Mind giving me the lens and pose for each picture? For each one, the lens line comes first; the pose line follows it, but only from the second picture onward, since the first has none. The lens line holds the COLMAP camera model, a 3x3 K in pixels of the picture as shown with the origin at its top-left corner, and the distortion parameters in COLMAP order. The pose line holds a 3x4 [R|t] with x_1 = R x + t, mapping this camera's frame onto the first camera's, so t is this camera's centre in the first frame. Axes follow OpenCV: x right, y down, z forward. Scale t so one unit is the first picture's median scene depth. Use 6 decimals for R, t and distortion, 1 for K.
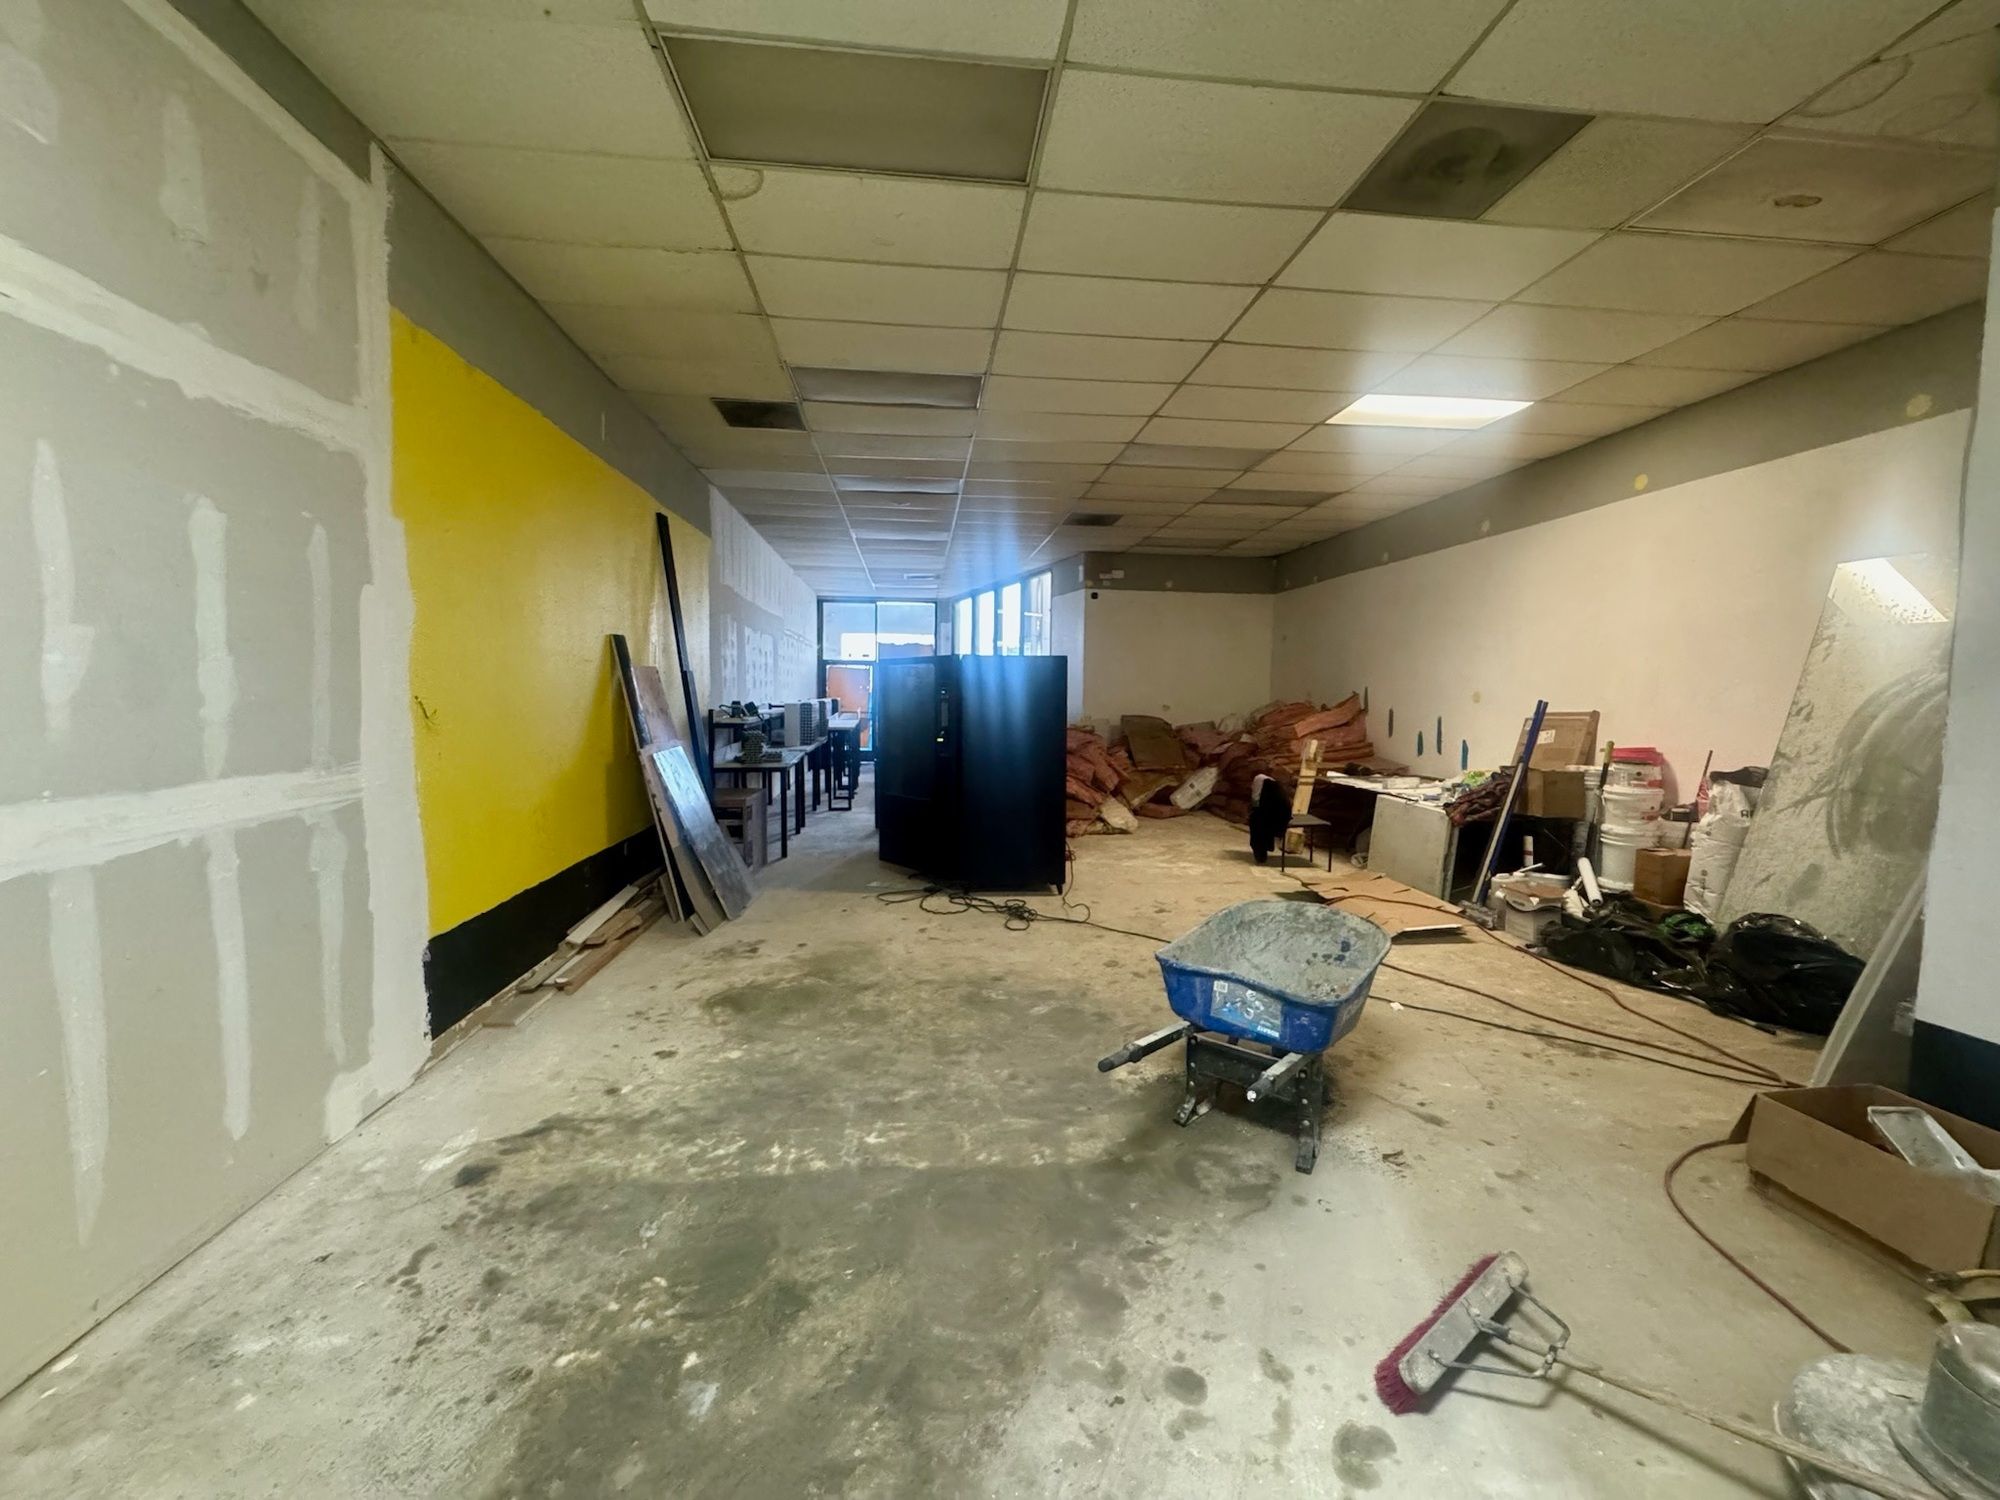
lens RADIAL K [[795.9, 0, 1001.9], [0, 795.9, 750.1], [0, 0, 1]] dist [-0.006440, 0.000412]
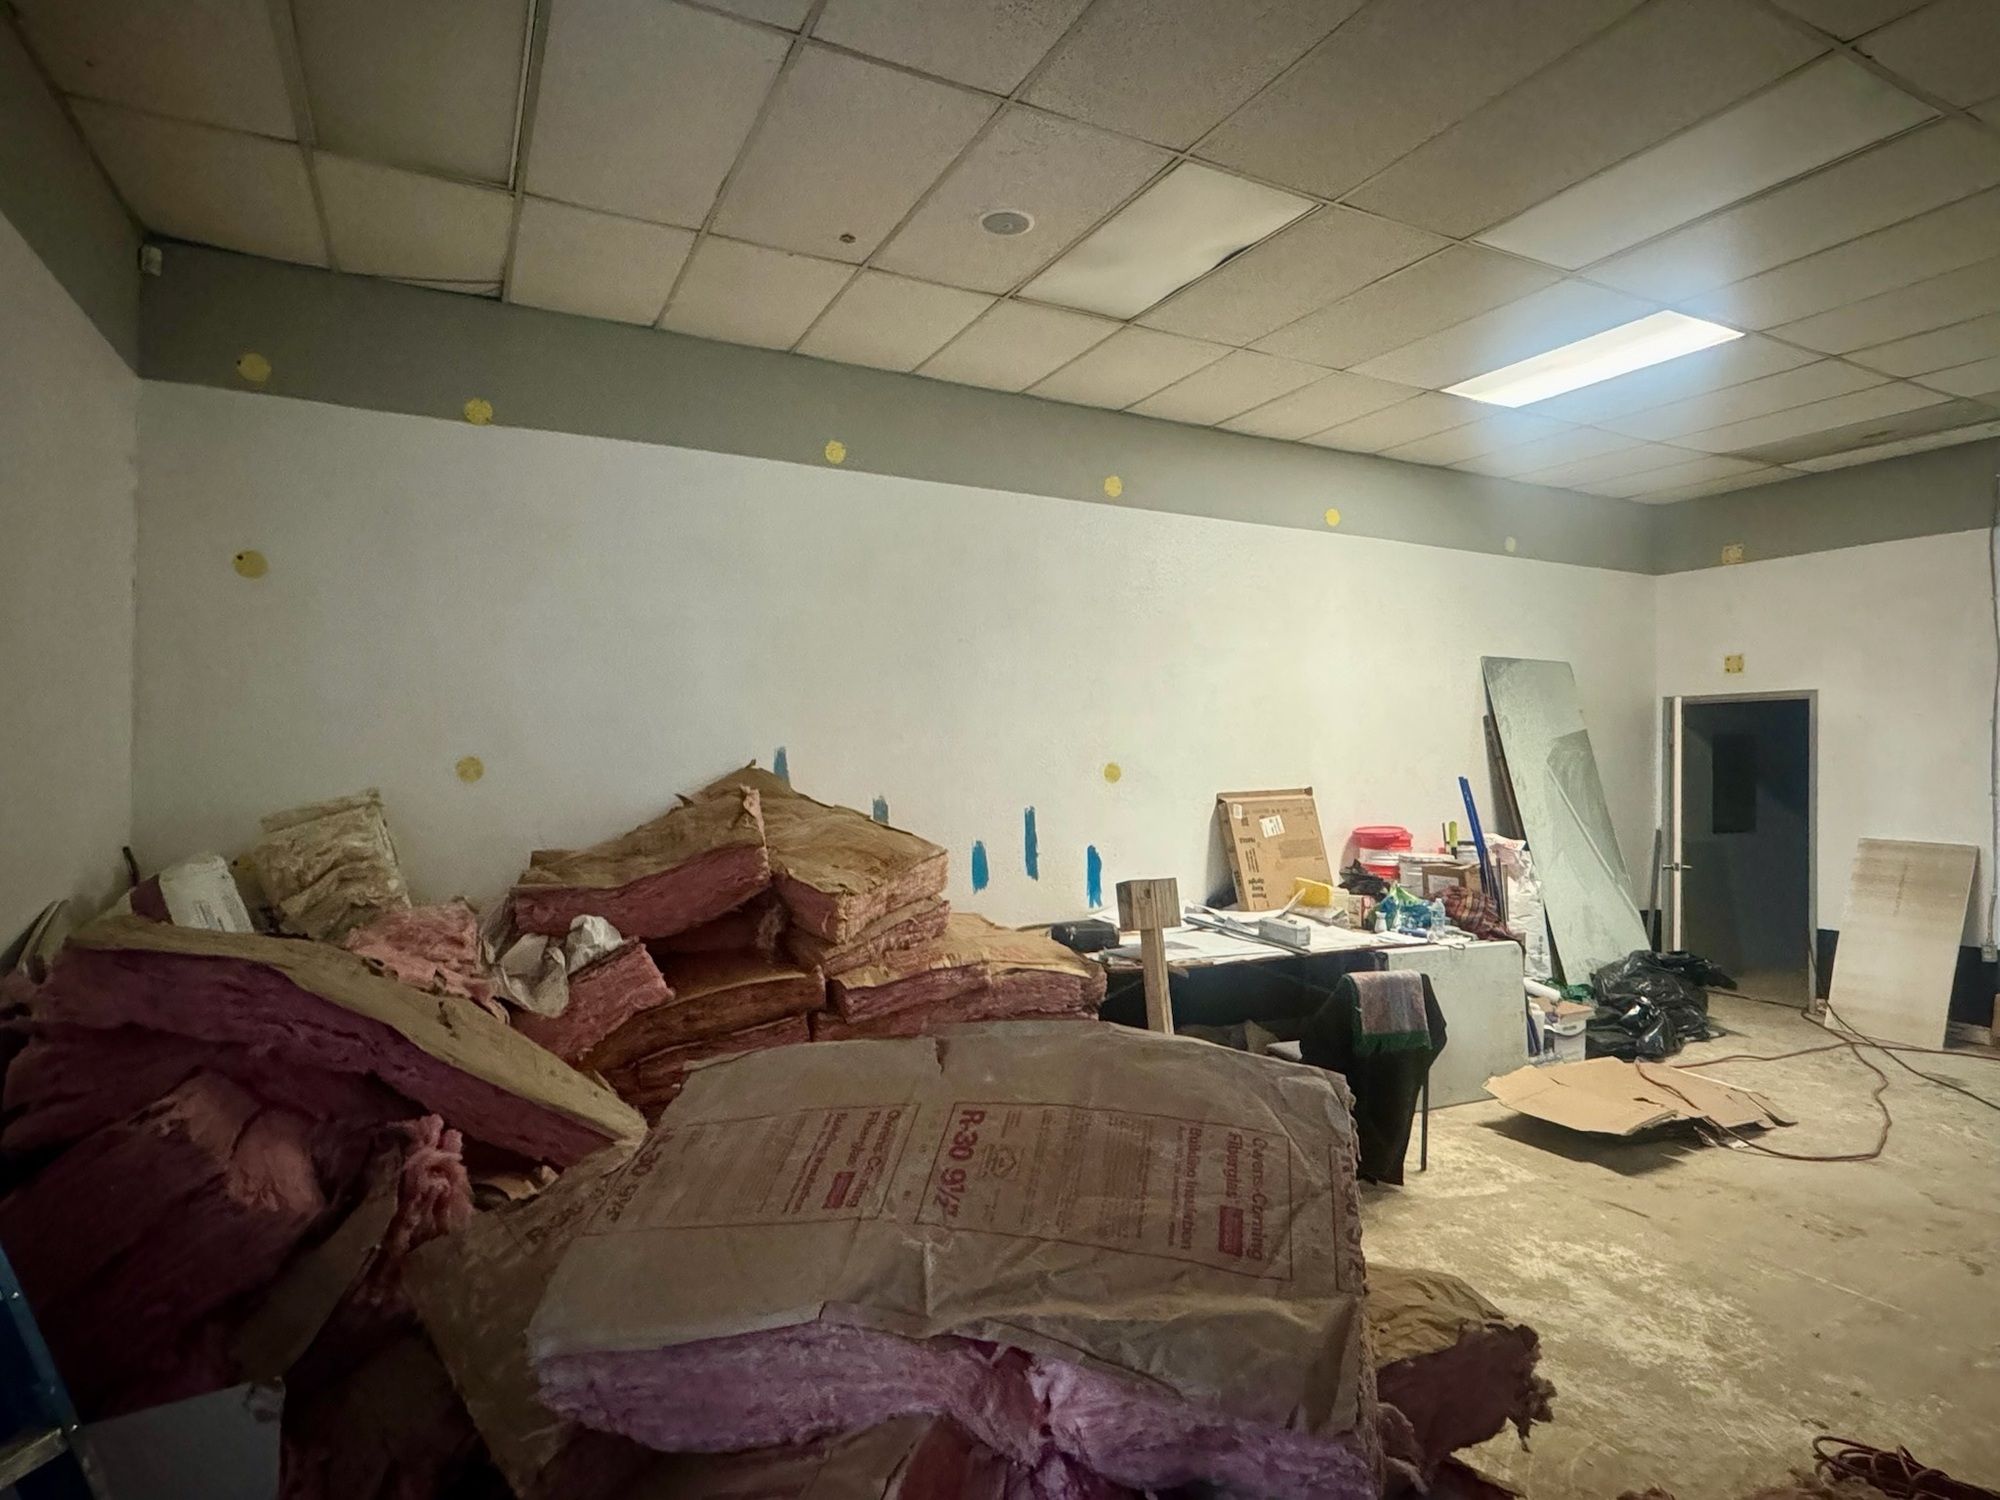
lens RADIAL K [[1111.4, 0, 995.2], [0, 1111.4, 755.3], [0, 0, 1]] dist [0.002468, 0.000177]
pose [[-0.342299, -0.003338, 0.939585, -0.285416], [0.062478, 0.997700, 0.026306, -0.199704], [-0.937512, 0.067708, -0.341303, 2.574887]]
